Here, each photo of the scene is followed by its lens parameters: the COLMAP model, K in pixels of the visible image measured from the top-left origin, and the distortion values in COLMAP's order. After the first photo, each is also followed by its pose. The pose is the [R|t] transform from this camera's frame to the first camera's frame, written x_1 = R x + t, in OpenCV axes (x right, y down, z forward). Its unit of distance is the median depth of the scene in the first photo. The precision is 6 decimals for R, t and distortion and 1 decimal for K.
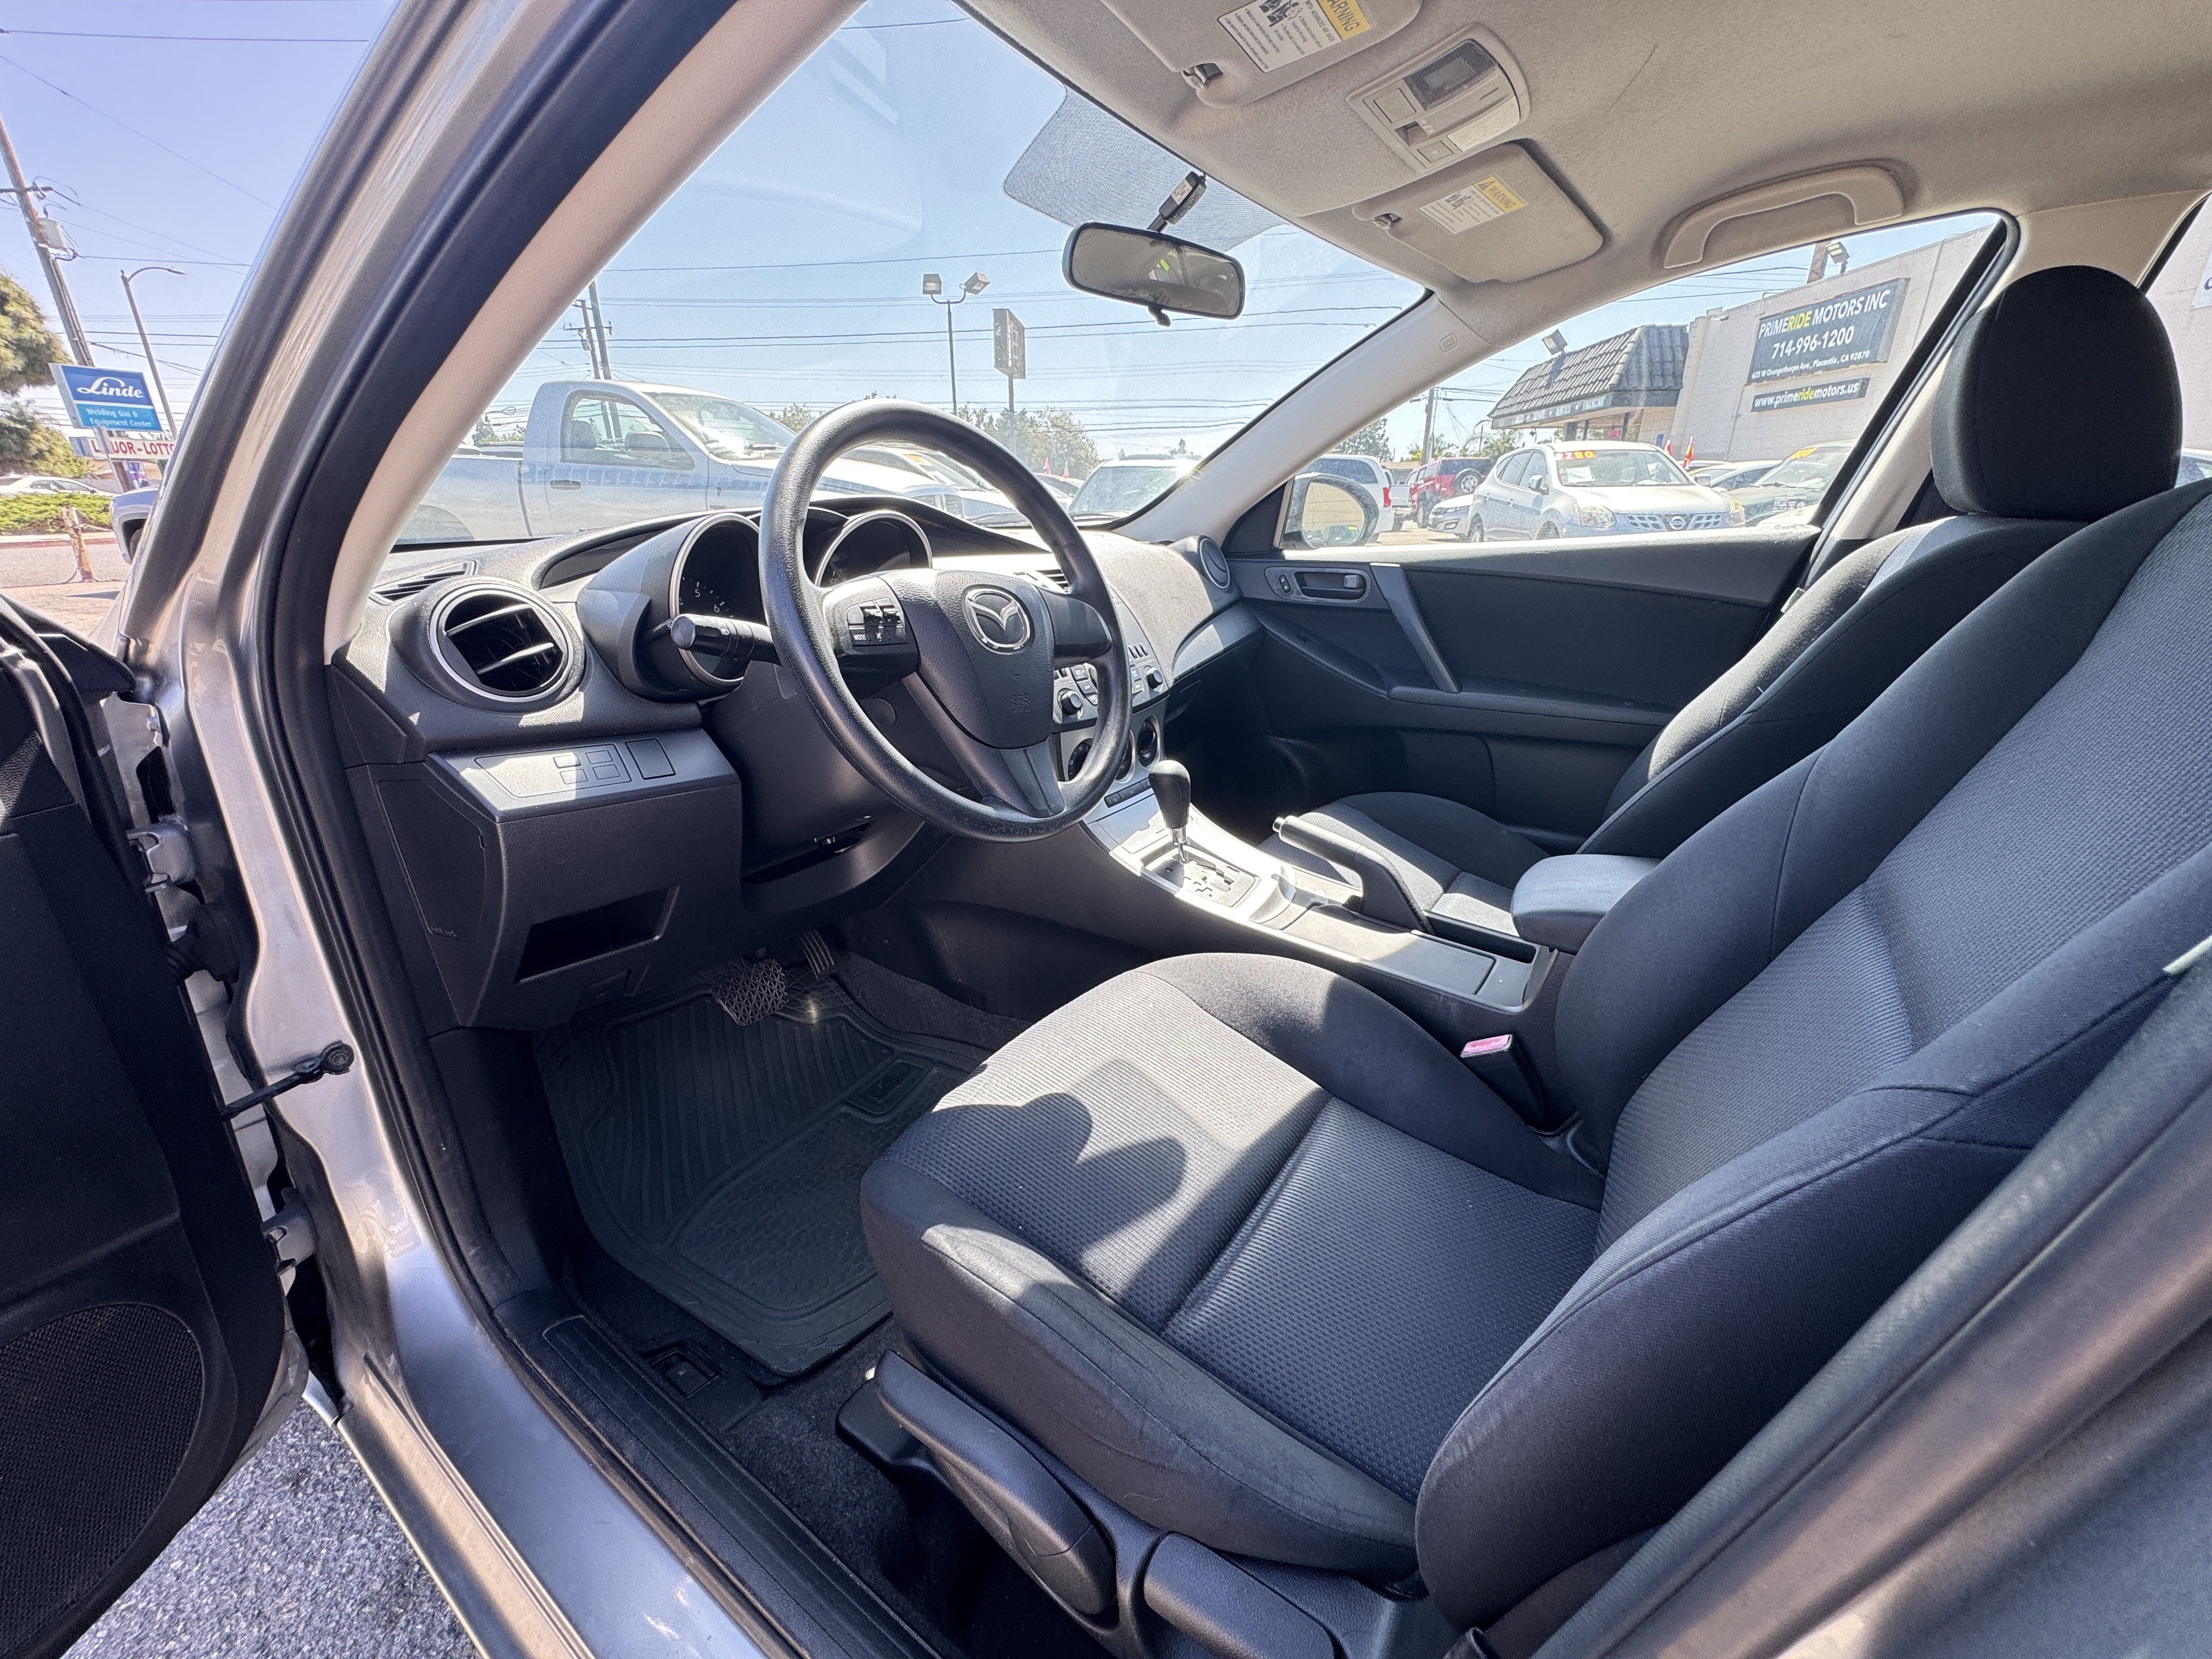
lens RADIAL K [[885.5, 0, 1099.5], [0, 885.5, 835.5], [0, 0, 1]] dist [0.002370, -0.000025]
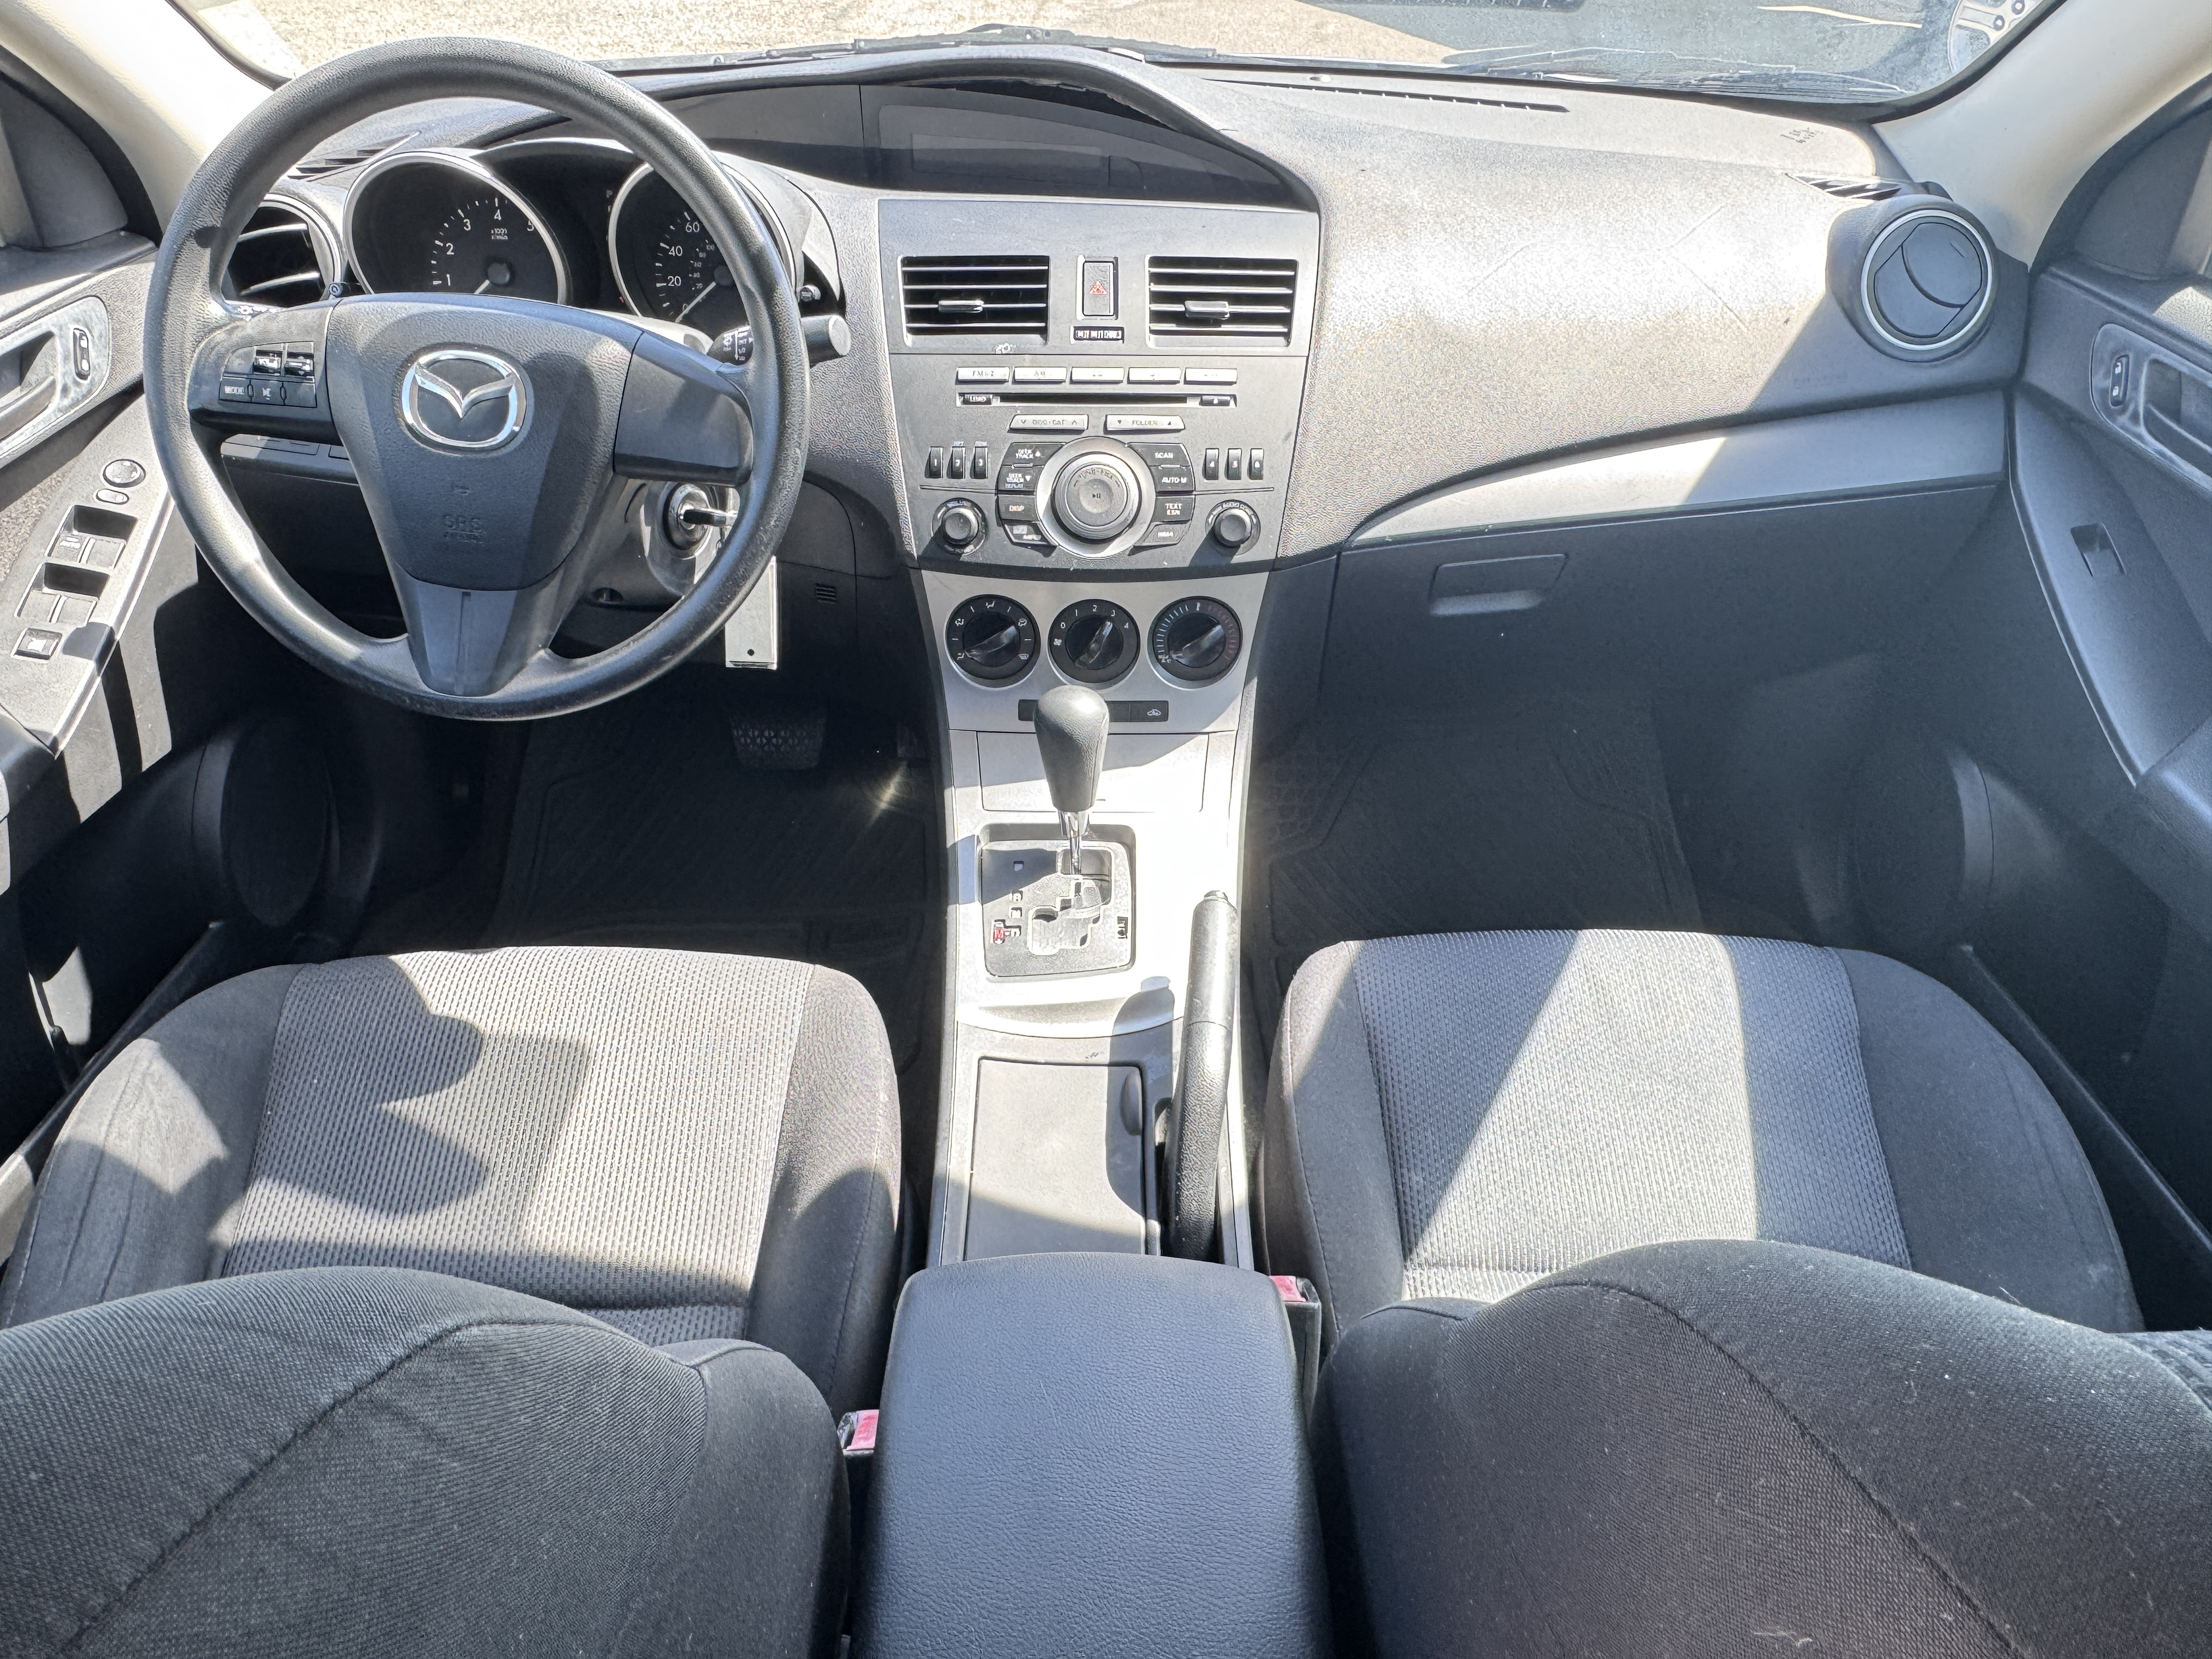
lens RADIAL K [[1563.0, 0, 1106.0], [0, 1563.0, 829.5], [0, 0, 1]] dist [-0.001480, 0.001821]
pose [[0.565684, 0.484587, -0.667216, 1.029530], [-0.296625, 0.874534, 0.383672, -0.512824], [0.769425, -0.019124, 0.638450, 0.548892]]
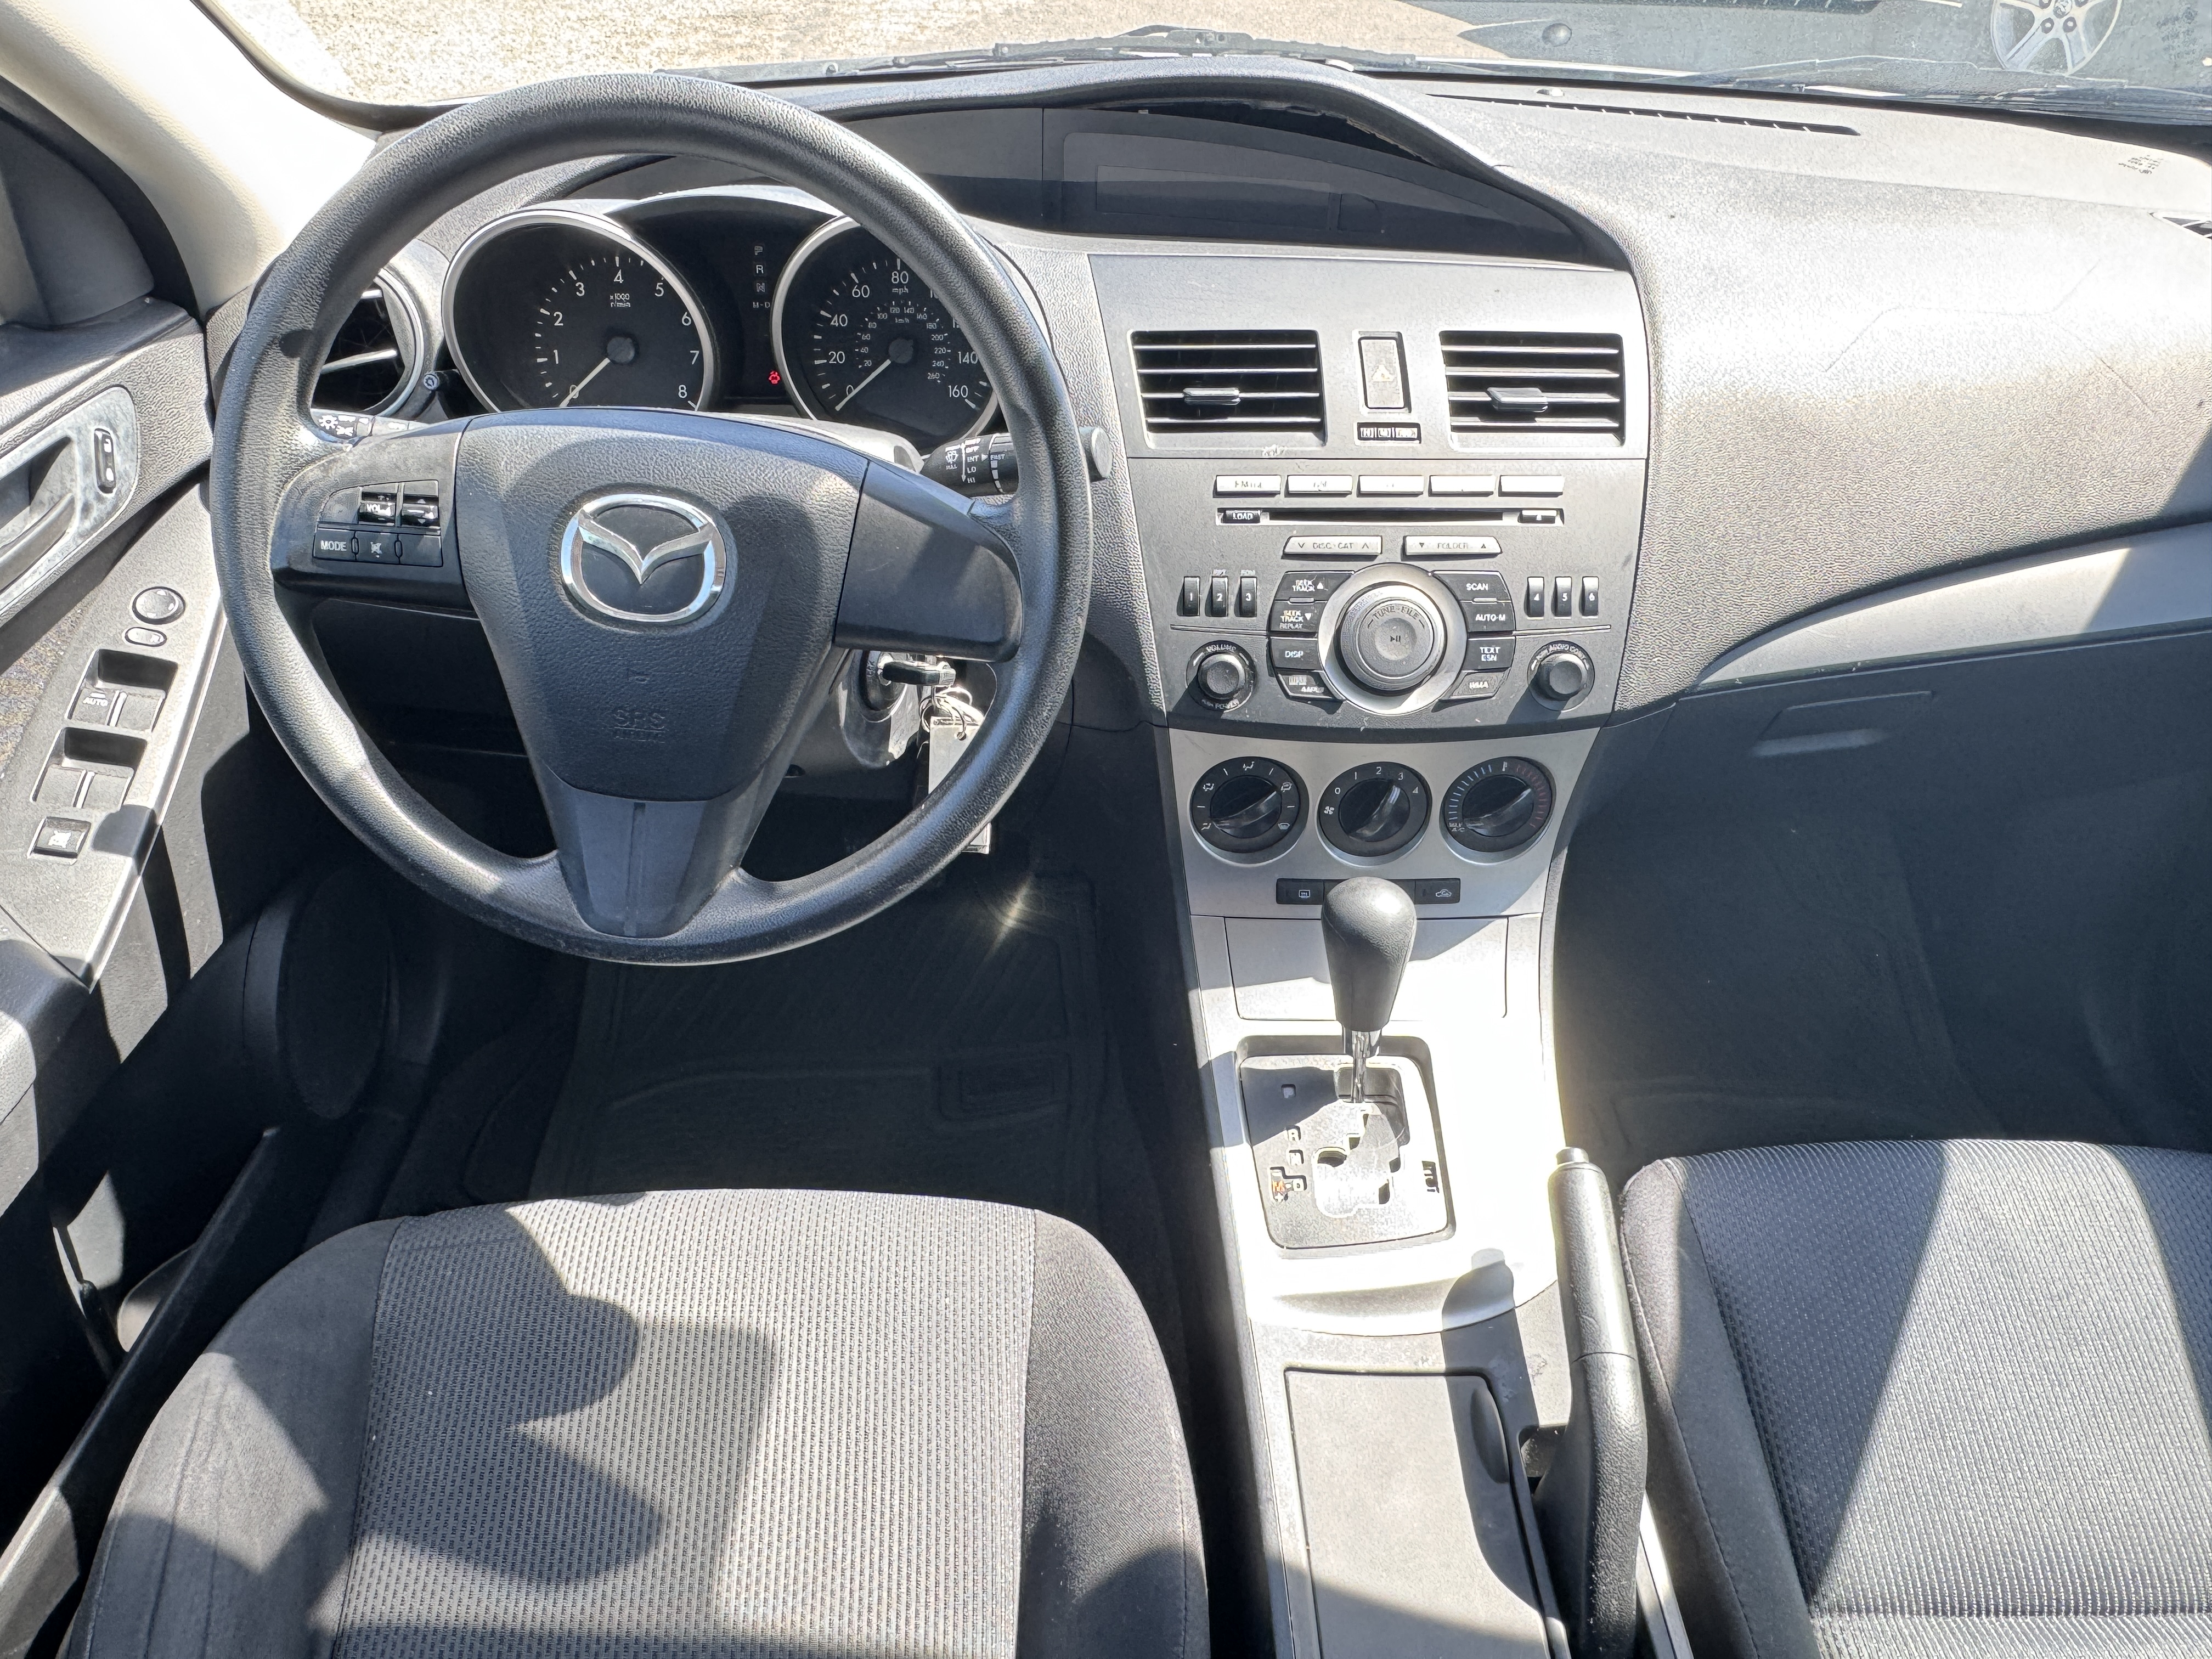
lens RADIAL K [[1552.1, 0, 1096.7], [0, 1552.1, 834.4], [0, 0, 1]] dist [-0.001668, 0.000564]
pose [[0.582367, 0.493437, -0.646040, 0.637693], [-0.296278, 0.868882, 0.396564, -0.491870], [0.757012, -0.039538, 0.652203, 0.548950]]
